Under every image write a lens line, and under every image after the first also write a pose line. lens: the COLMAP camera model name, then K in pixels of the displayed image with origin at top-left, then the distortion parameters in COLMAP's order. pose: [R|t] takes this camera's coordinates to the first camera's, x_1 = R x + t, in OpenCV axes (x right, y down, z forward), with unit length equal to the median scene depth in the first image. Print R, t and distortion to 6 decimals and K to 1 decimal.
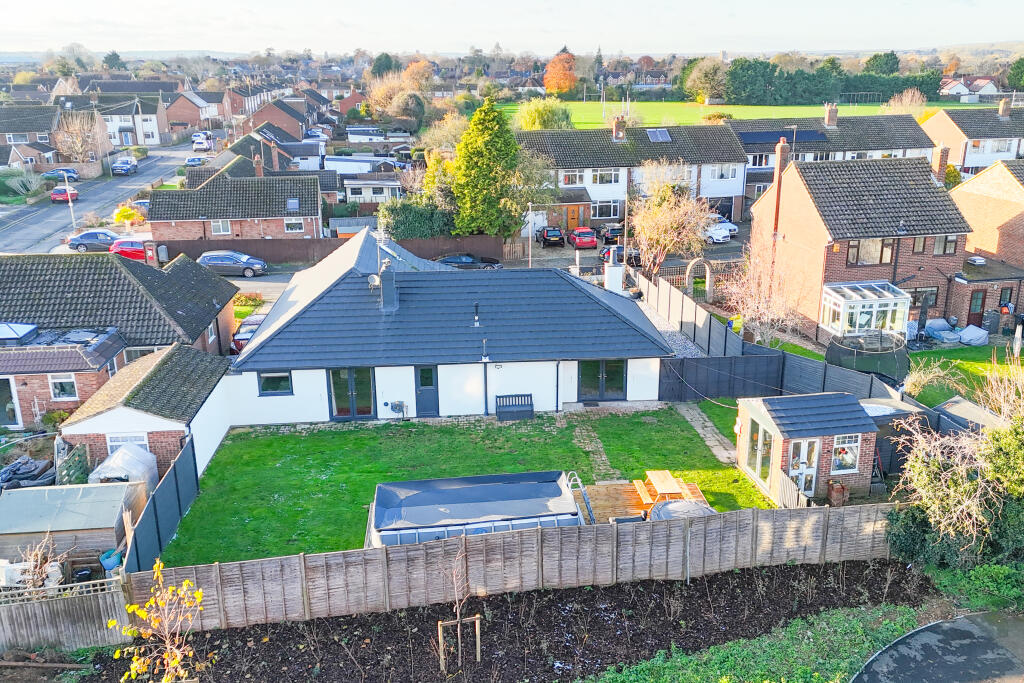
lens RADIAL K [[857.3, 0, 506.3], [0, 857.3, 340.7], [0, 0, 1]] dist [0.036943, -0.007956]
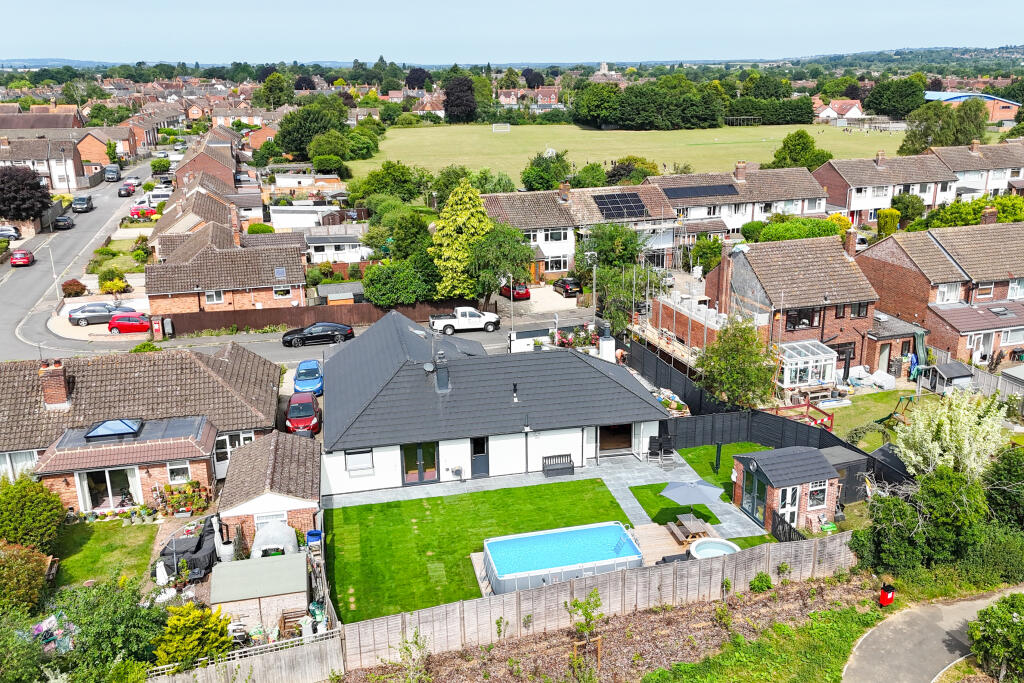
lens RADIAL K [[857.3, 0, 518.3], [0, 857.3, 339.5], [0, 0, 1]] dist [0.036943, -0.007956]
pose [[0.991179, -0.039552, 0.126487, -0.187436], [0.042200, 0.998941, -0.018324, -0.085335], [-0.125629, 0.023501, 0.991799, -0.233646]]
